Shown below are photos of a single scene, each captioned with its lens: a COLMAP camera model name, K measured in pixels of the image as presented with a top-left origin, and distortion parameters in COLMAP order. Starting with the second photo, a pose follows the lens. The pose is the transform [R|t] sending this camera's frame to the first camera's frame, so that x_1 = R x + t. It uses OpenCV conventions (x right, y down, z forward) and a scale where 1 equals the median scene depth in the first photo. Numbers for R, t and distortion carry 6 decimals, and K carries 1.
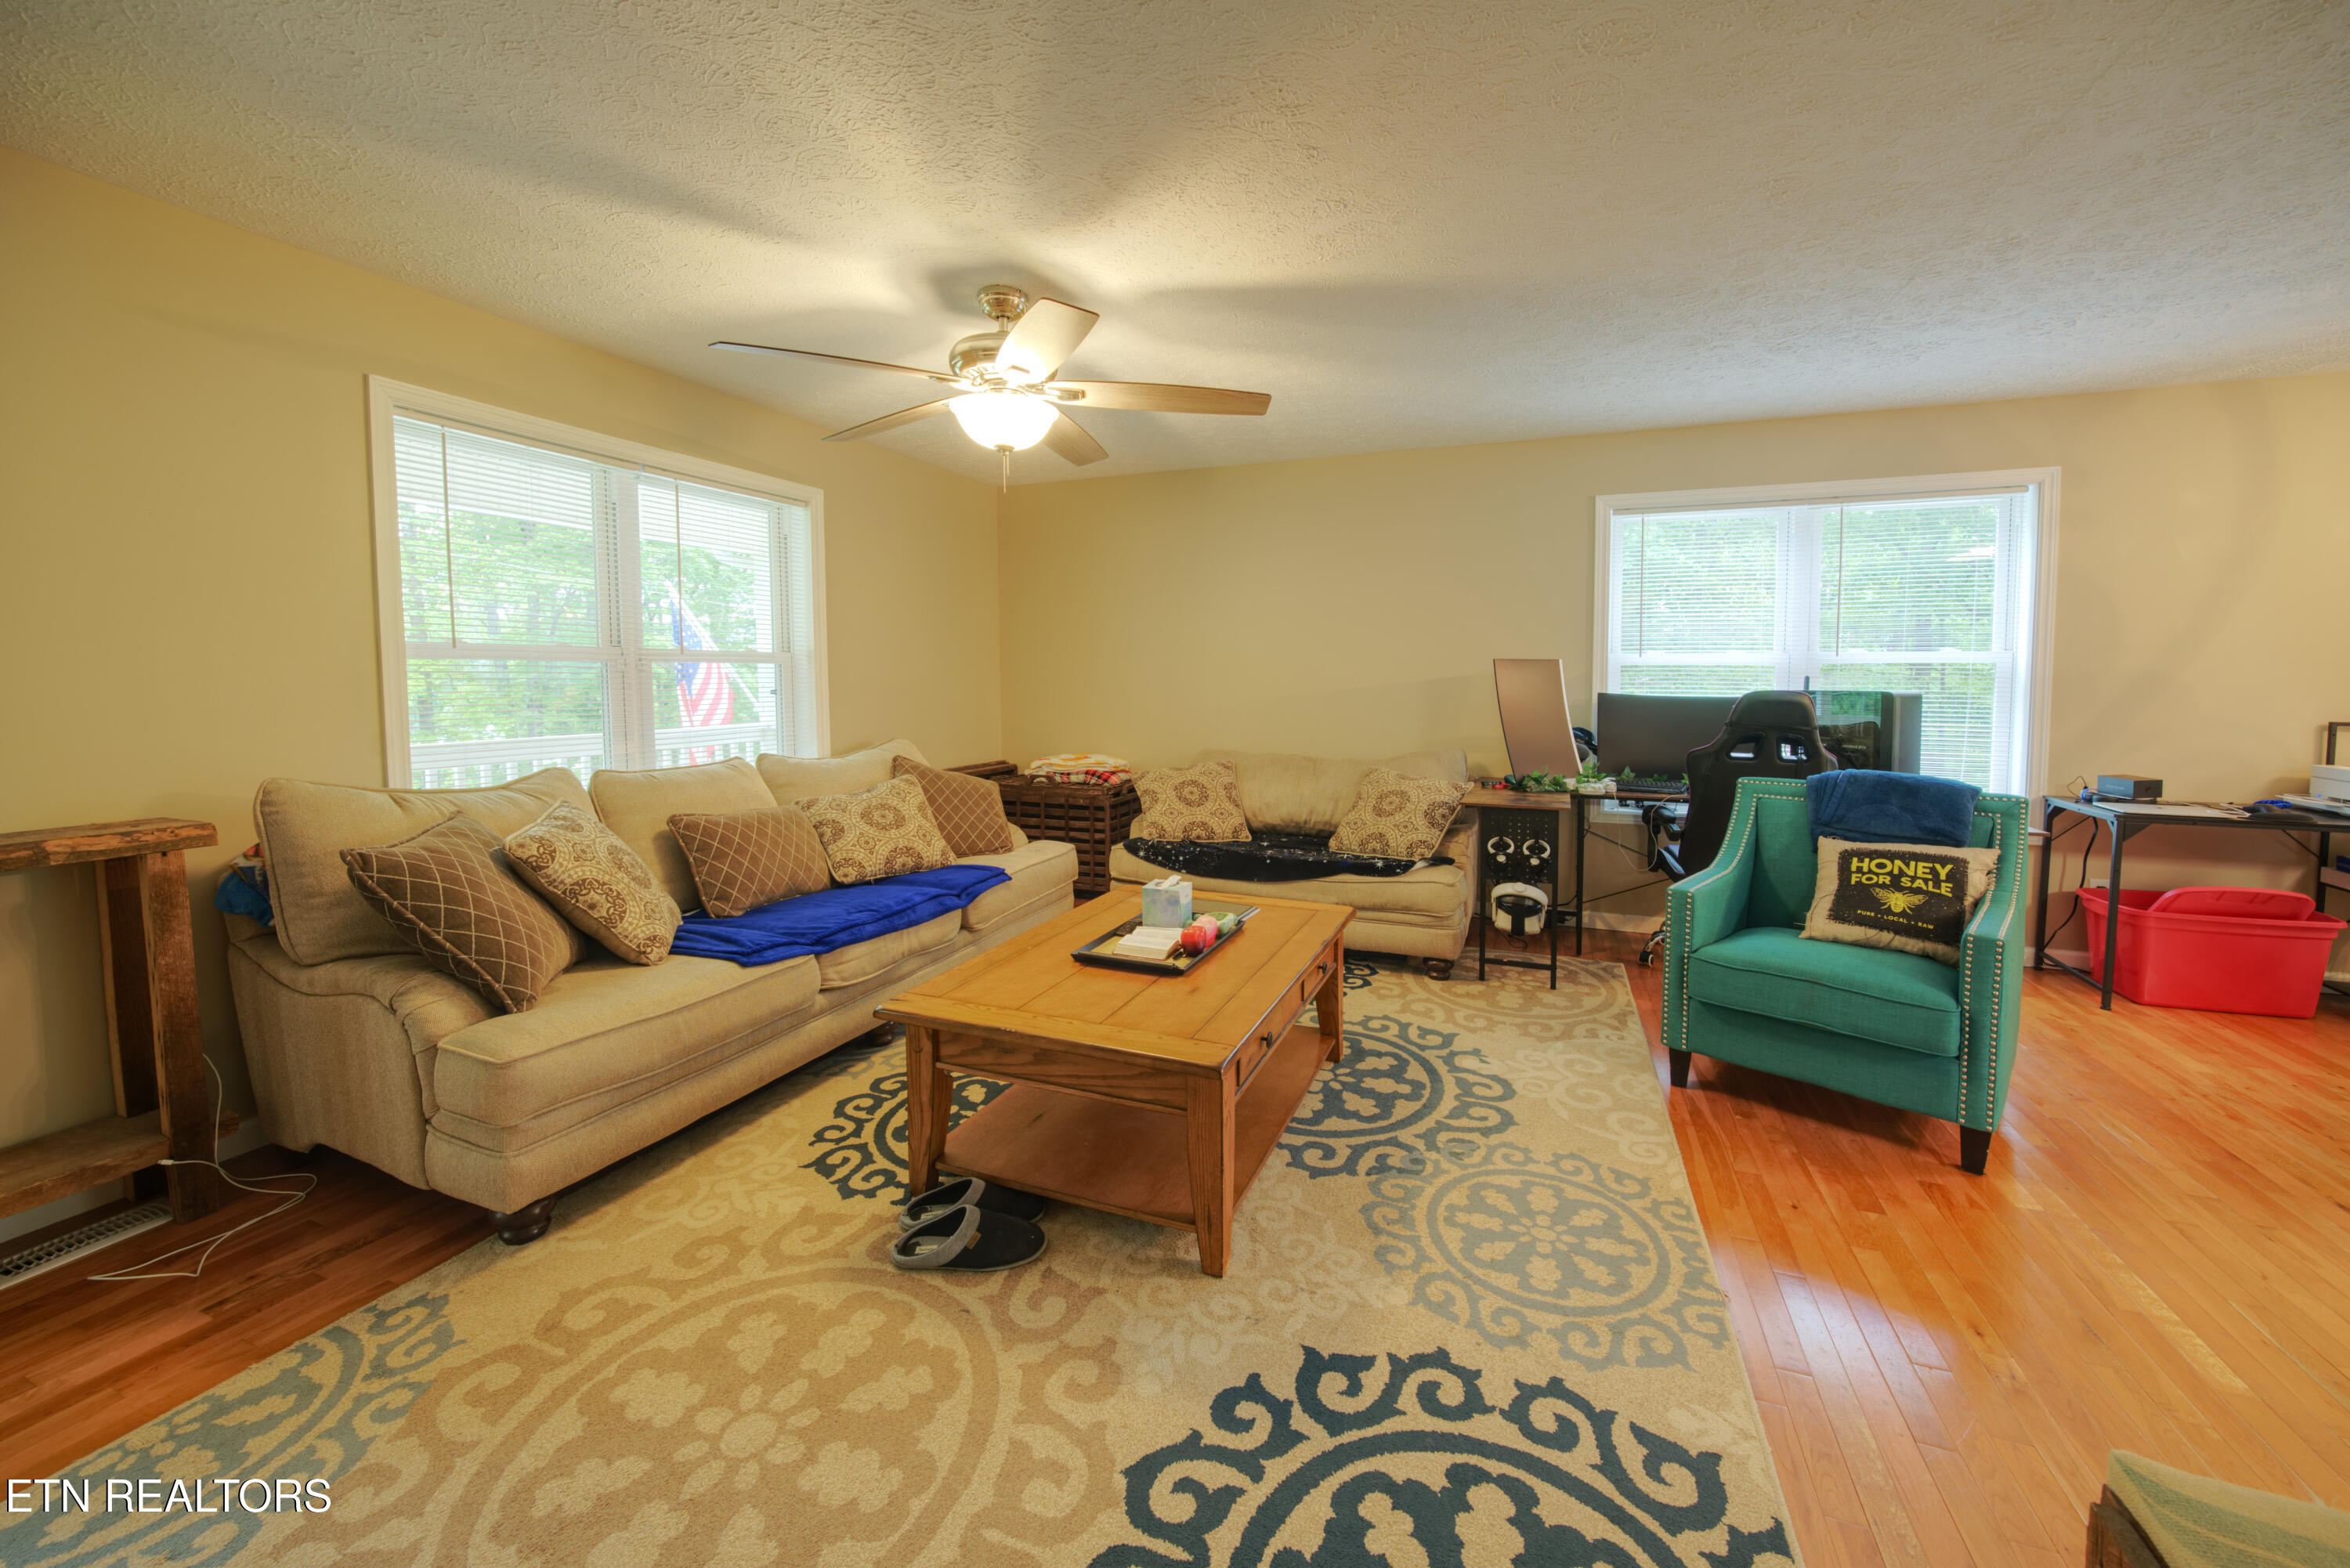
lens RADIAL K [[911.7, 0, 1178.5], [0, 911.7, 739.4], [0, 0, 1]] dist [-0.017646, 0.002496]
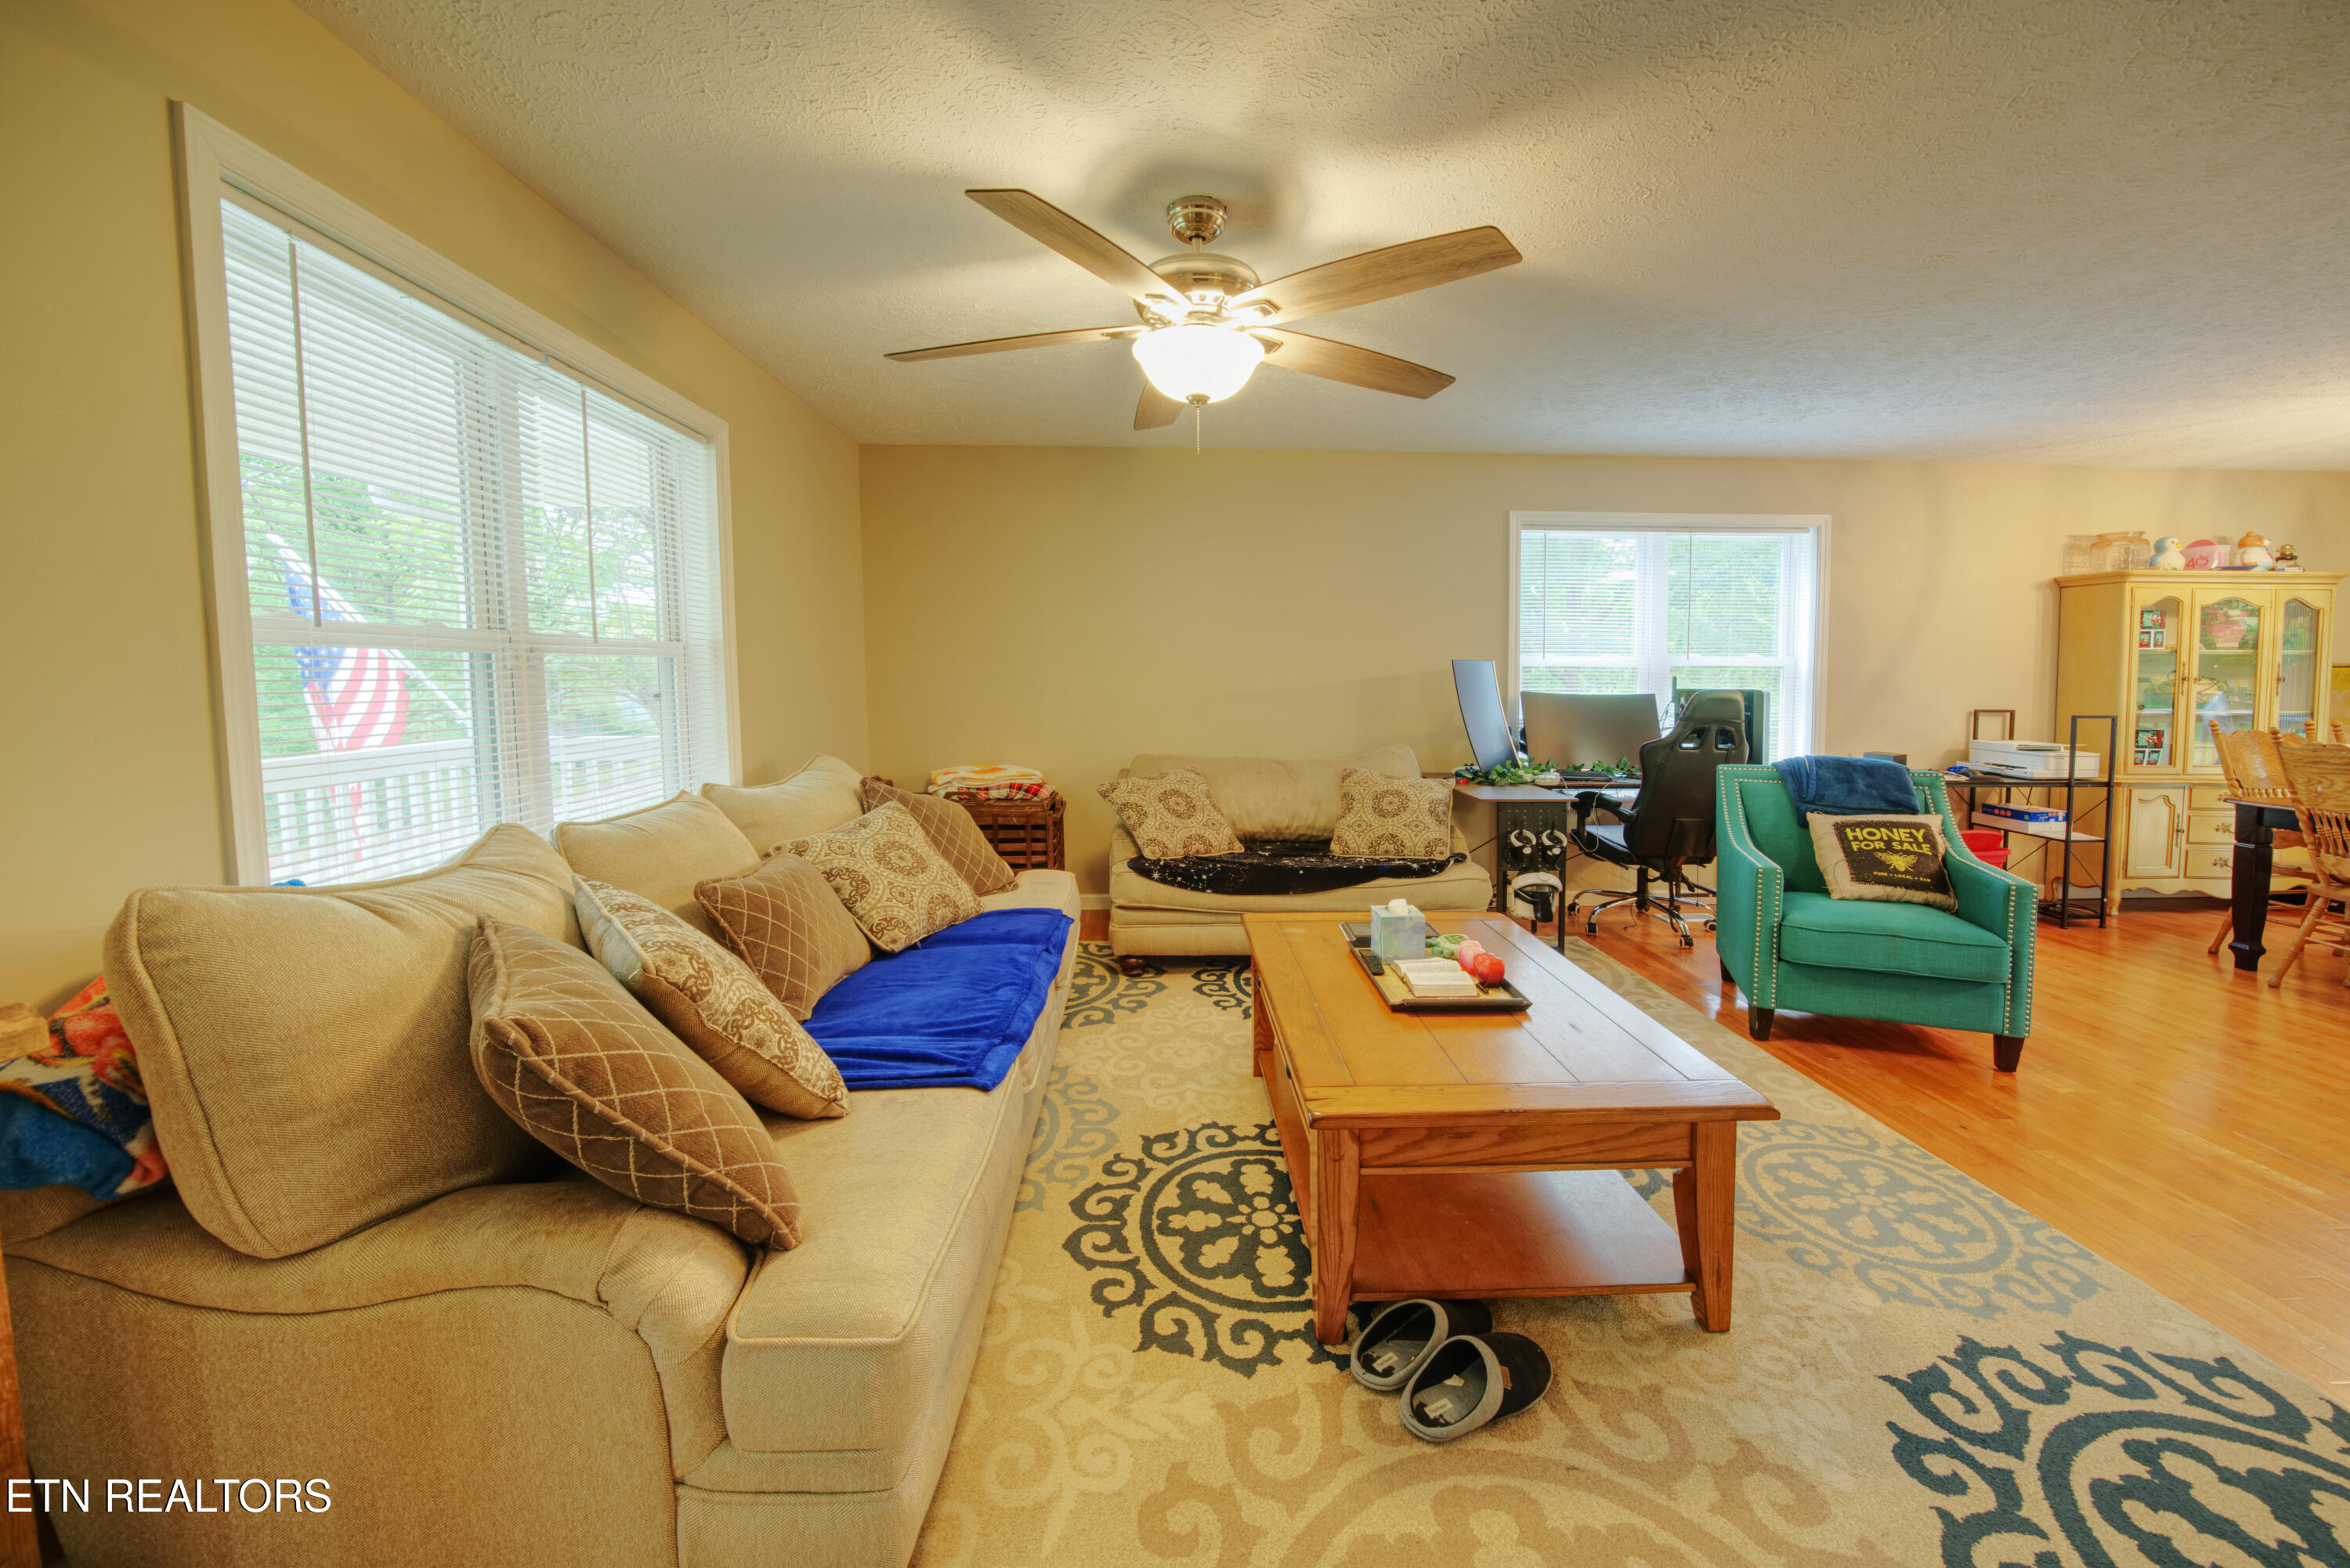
lens RADIAL K [[911.7, 0, 1178.5], [0, 911.7, 739.4], [0, 0, 1]] dist [-0.017646, 0.002496]
pose [[0.910520, -0.027032, 0.412581, -0.594512], [0.025242, 0.999633, 0.009789, -0.024045], [-0.412695, 0.001501, 0.910868, 0.282802]]
